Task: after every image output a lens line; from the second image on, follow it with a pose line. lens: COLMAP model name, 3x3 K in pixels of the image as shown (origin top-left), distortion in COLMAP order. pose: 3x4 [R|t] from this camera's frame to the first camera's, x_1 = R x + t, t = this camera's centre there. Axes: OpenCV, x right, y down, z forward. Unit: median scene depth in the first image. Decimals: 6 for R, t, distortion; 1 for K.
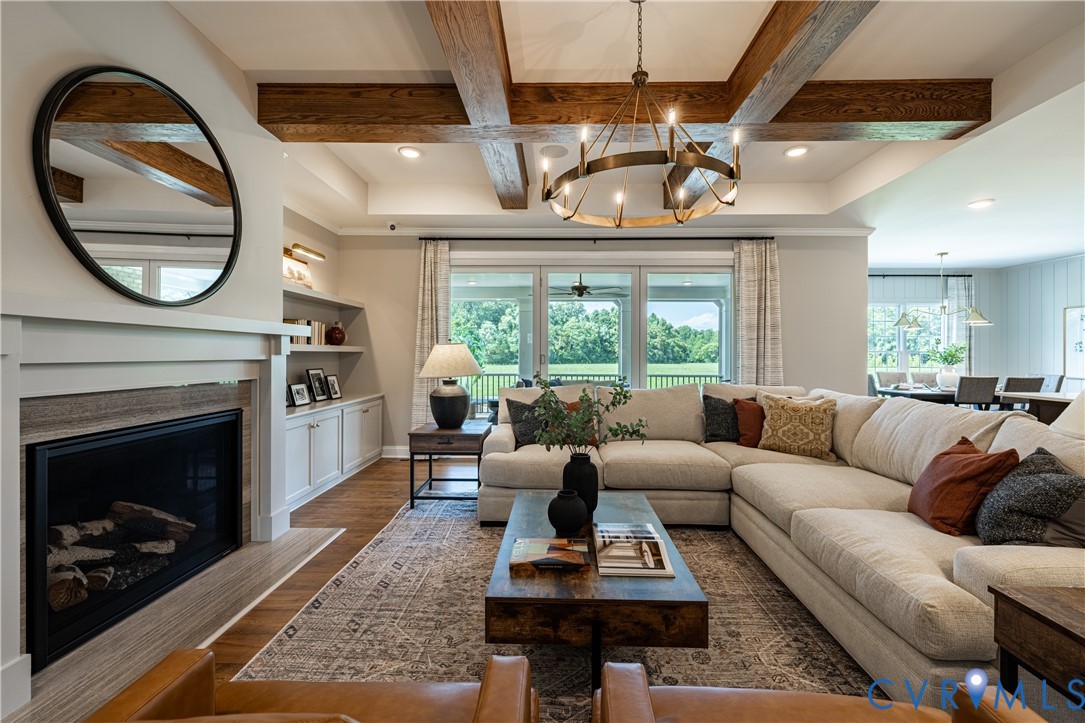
lens RADIAL K [[456.5, 0, 542.7], [0, 456.5, 353.0], [0, 0, 1]] dist [0.000040, 0.000464]
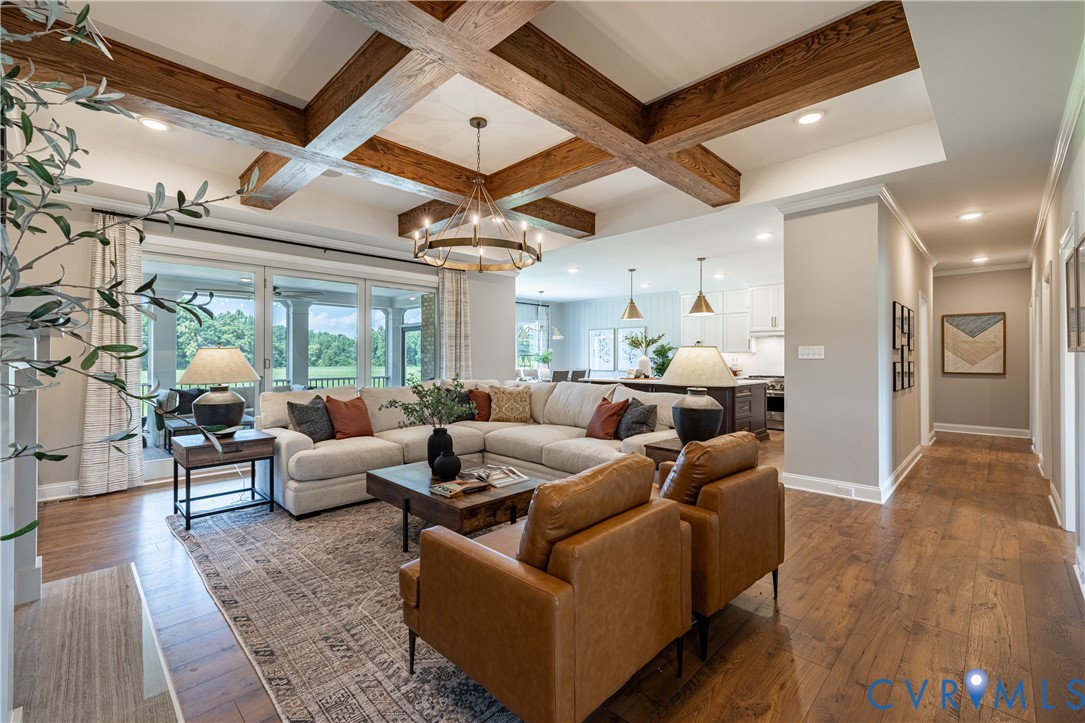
lens RADIAL K [[456.5, 0, 547.8], [0, 456.5, 358.8], [0, 0, 1]] dist [0.000040, 0.000464]
pose [[0.684572, -0.006610, 0.728915, -0.519797], [0.002186, 0.999973, 0.007016, -0.003874], [-0.728942, -0.003210, 0.684568, -0.157734]]
